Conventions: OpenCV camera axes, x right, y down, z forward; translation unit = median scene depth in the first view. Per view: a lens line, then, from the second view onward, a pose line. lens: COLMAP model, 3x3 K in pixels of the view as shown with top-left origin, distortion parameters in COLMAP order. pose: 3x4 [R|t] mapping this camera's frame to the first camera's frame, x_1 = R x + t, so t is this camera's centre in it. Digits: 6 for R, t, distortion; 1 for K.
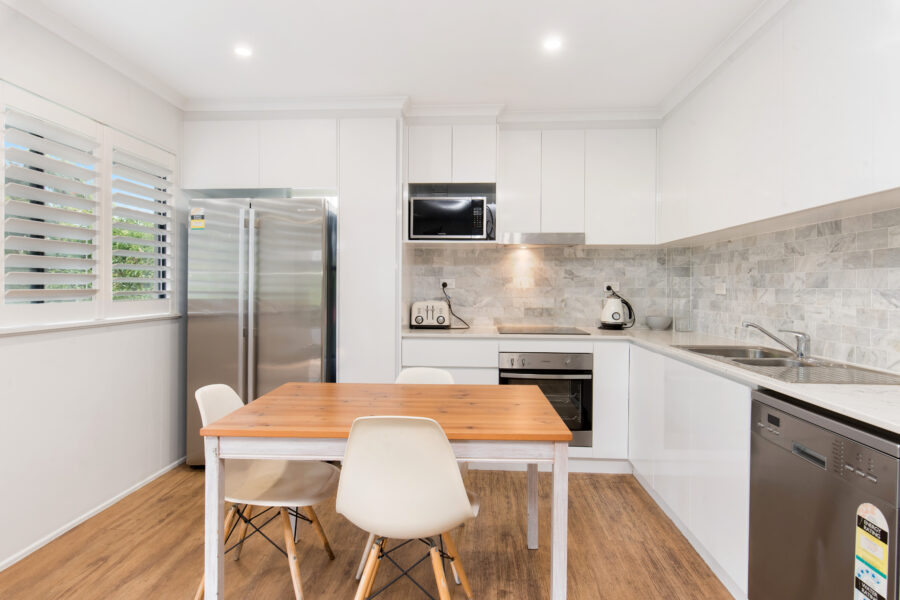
lens RADIAL K [[482.3, 0, 440.7], [0, 482.3, 279.4], [0, 0, 1]] dist [0.000660, -0.000557]
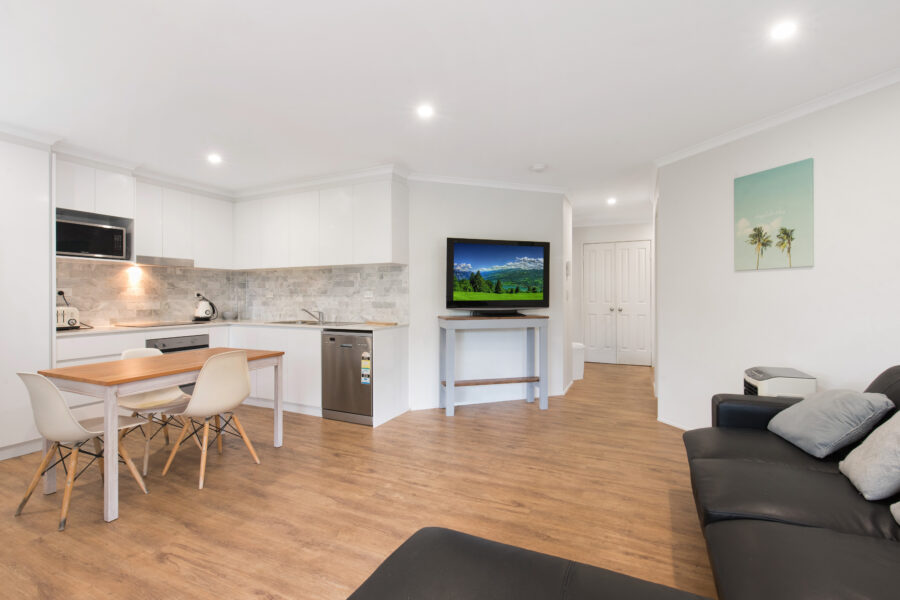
lens RADIAL K [[422.0, 0, 449.8], [0, 422.0, 296.3], [0, 0, 1]] dist [0.000016, 0.000013]
pose [[0.369244, -0.008189, 0.929297, -0.650070], [-0.008980, 0.999883, 0.012379, -0.002518], [-0.929289, -0.012916, 0.369127, -0.274654]]
